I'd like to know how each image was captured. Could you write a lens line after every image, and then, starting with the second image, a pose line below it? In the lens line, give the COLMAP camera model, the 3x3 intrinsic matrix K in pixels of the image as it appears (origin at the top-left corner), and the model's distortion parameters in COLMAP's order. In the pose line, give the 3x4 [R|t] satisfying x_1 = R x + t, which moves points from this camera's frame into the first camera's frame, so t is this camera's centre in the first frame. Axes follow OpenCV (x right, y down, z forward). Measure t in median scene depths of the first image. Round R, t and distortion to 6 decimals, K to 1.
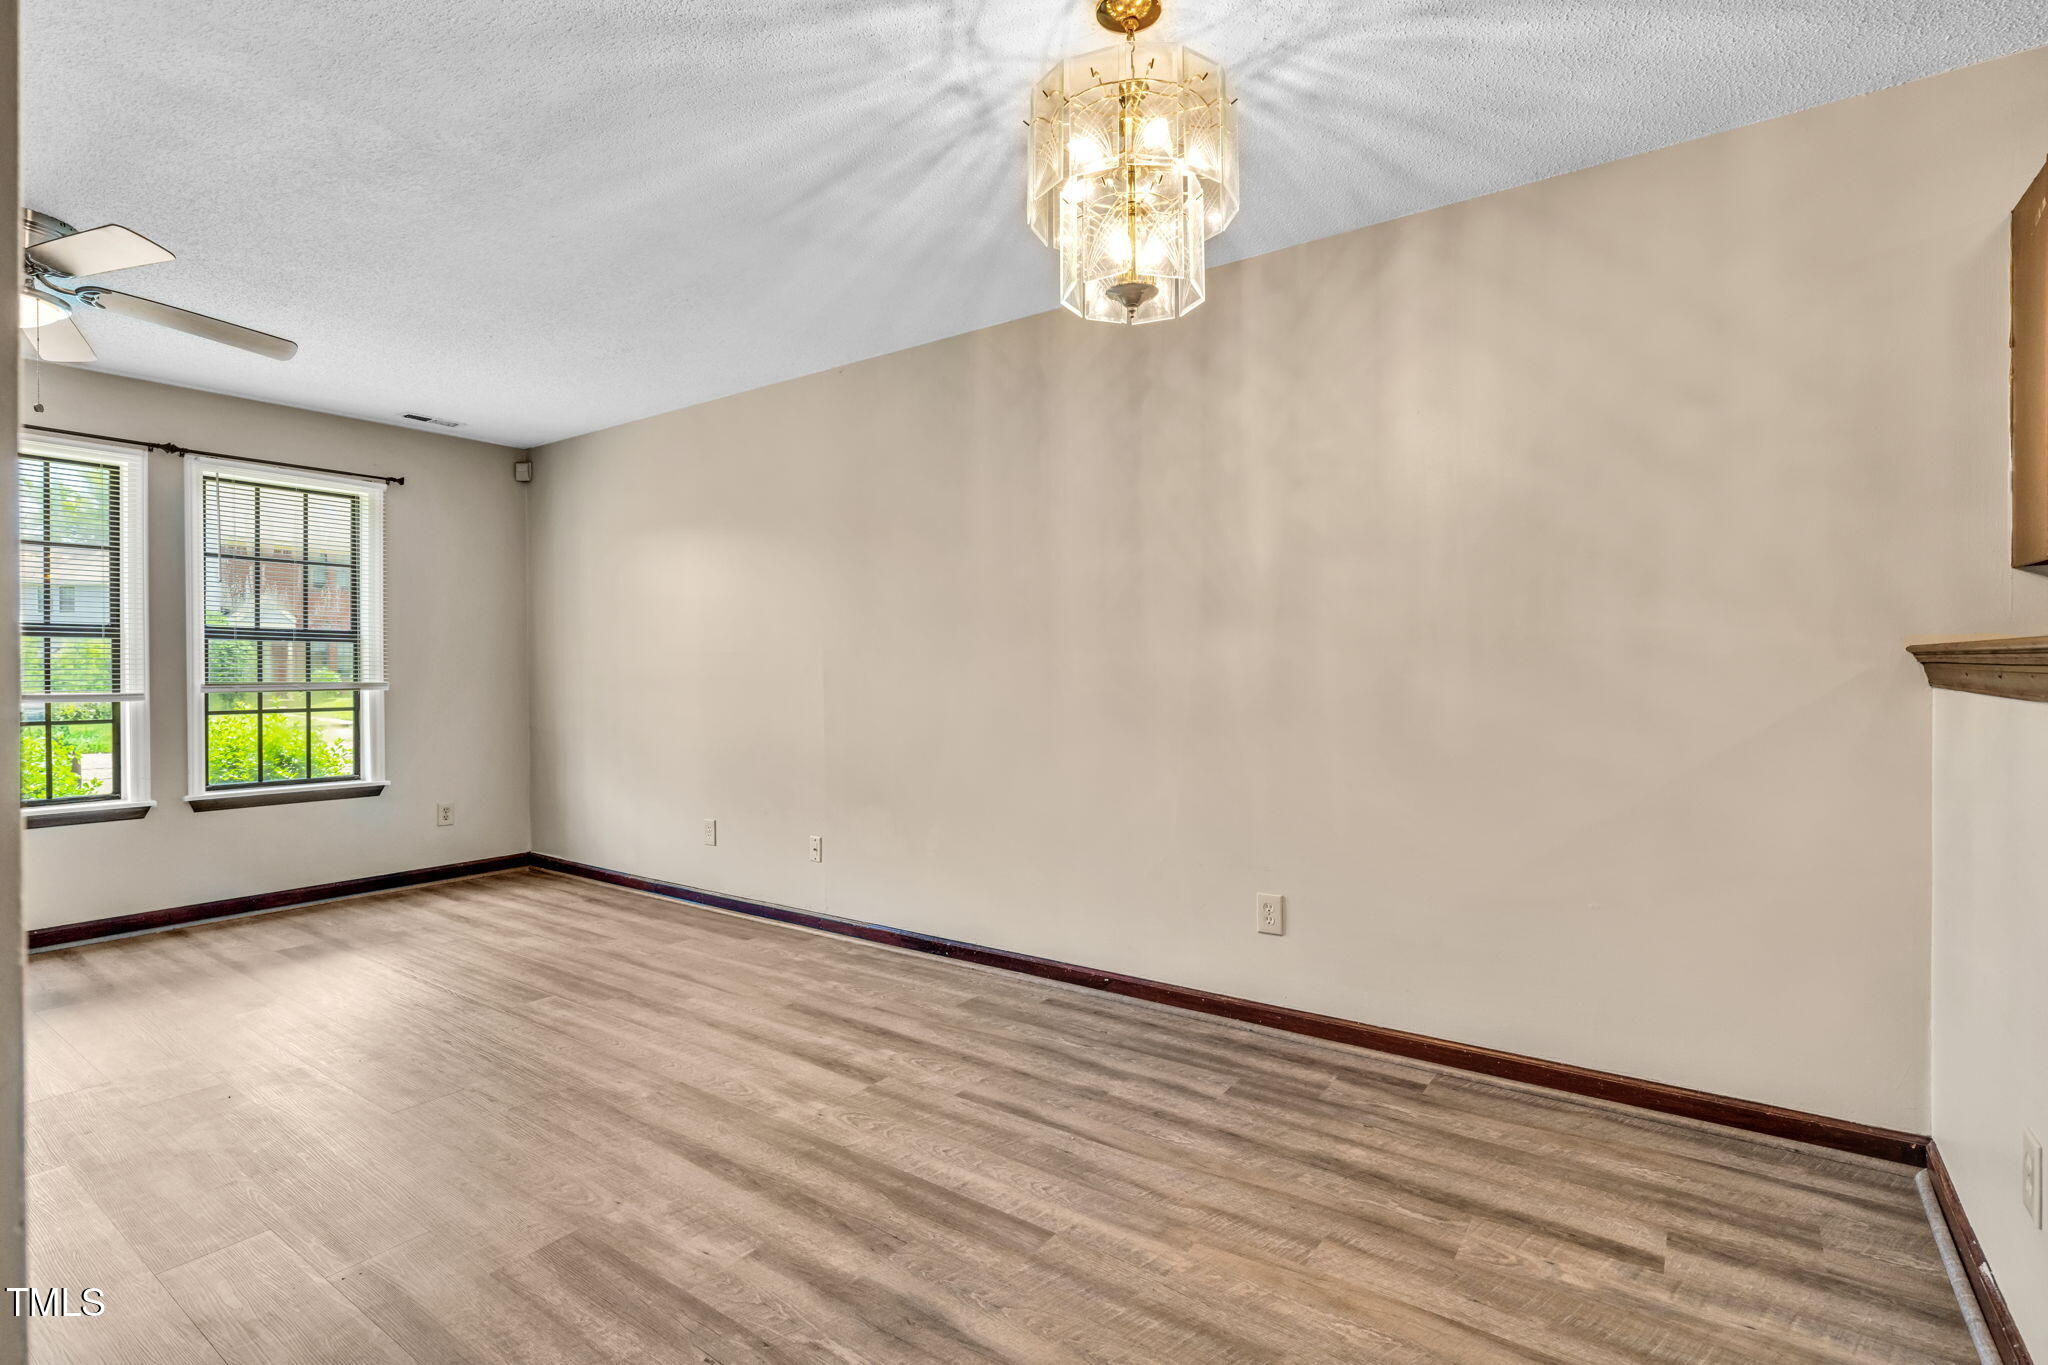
lens RADIAL K [[943.0, 0, 1022.1], [0, 943.0, 669.2], [0, 0, 1]] dist [0.000068, -0.000440]
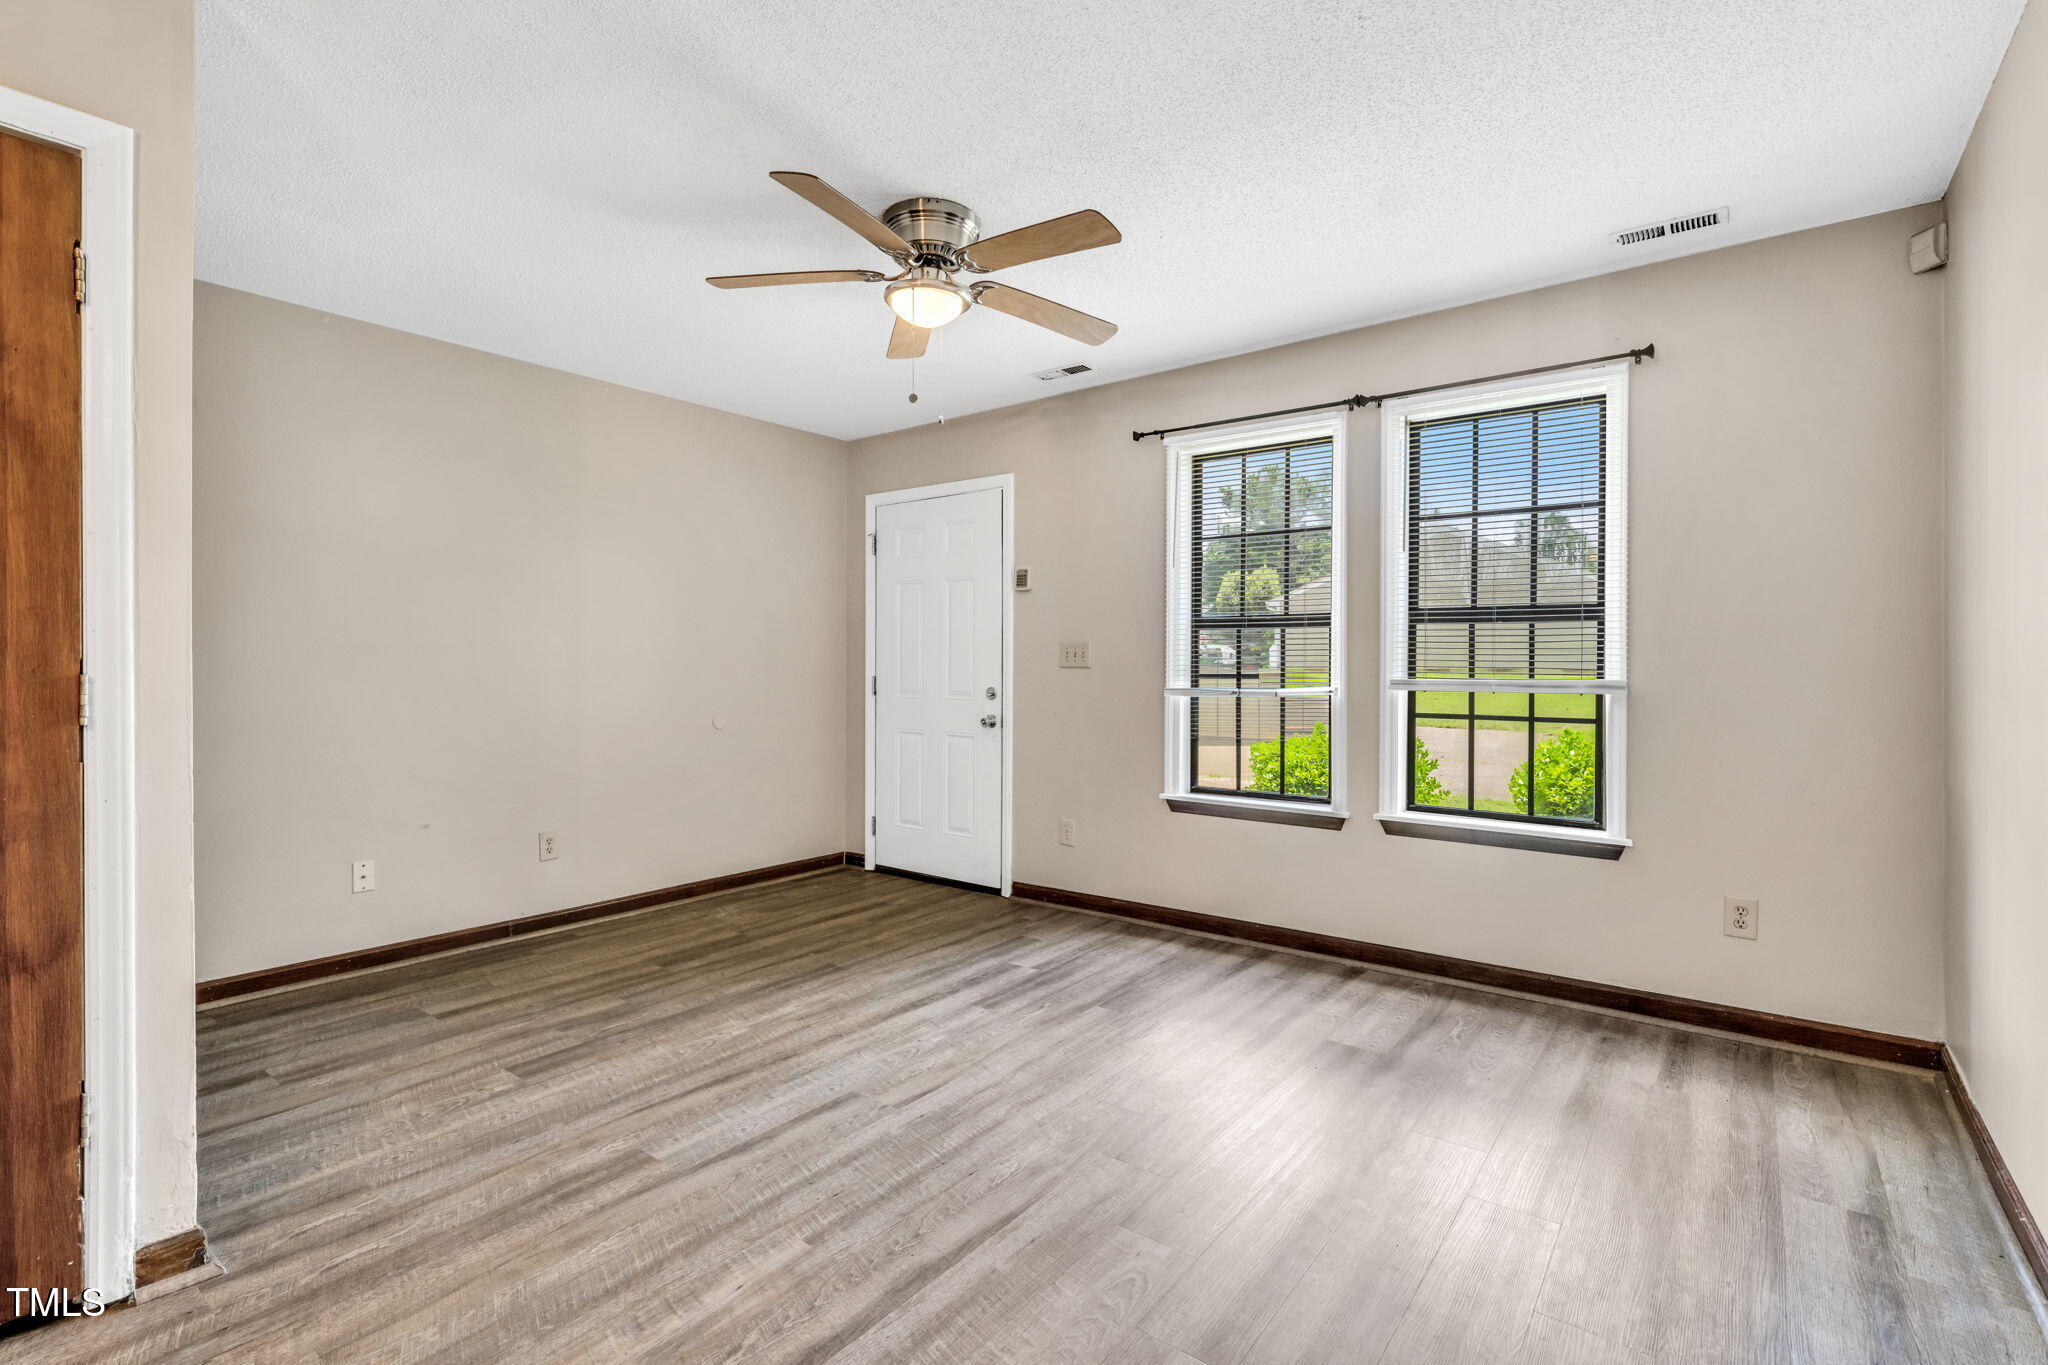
lens RADIAL K [[964.7, 0, 1034.0], [0, 964.7, 672.8], [0, 0, 1]] dist [-0.003165, 0.000250]
pose [[-0.042886, 0.012414, -0.999003, -0.024104], [0.000363, 0.999923, 0.012410, -0.000158], [0.999080, 0.000170, -0.042887, 0.768771]]
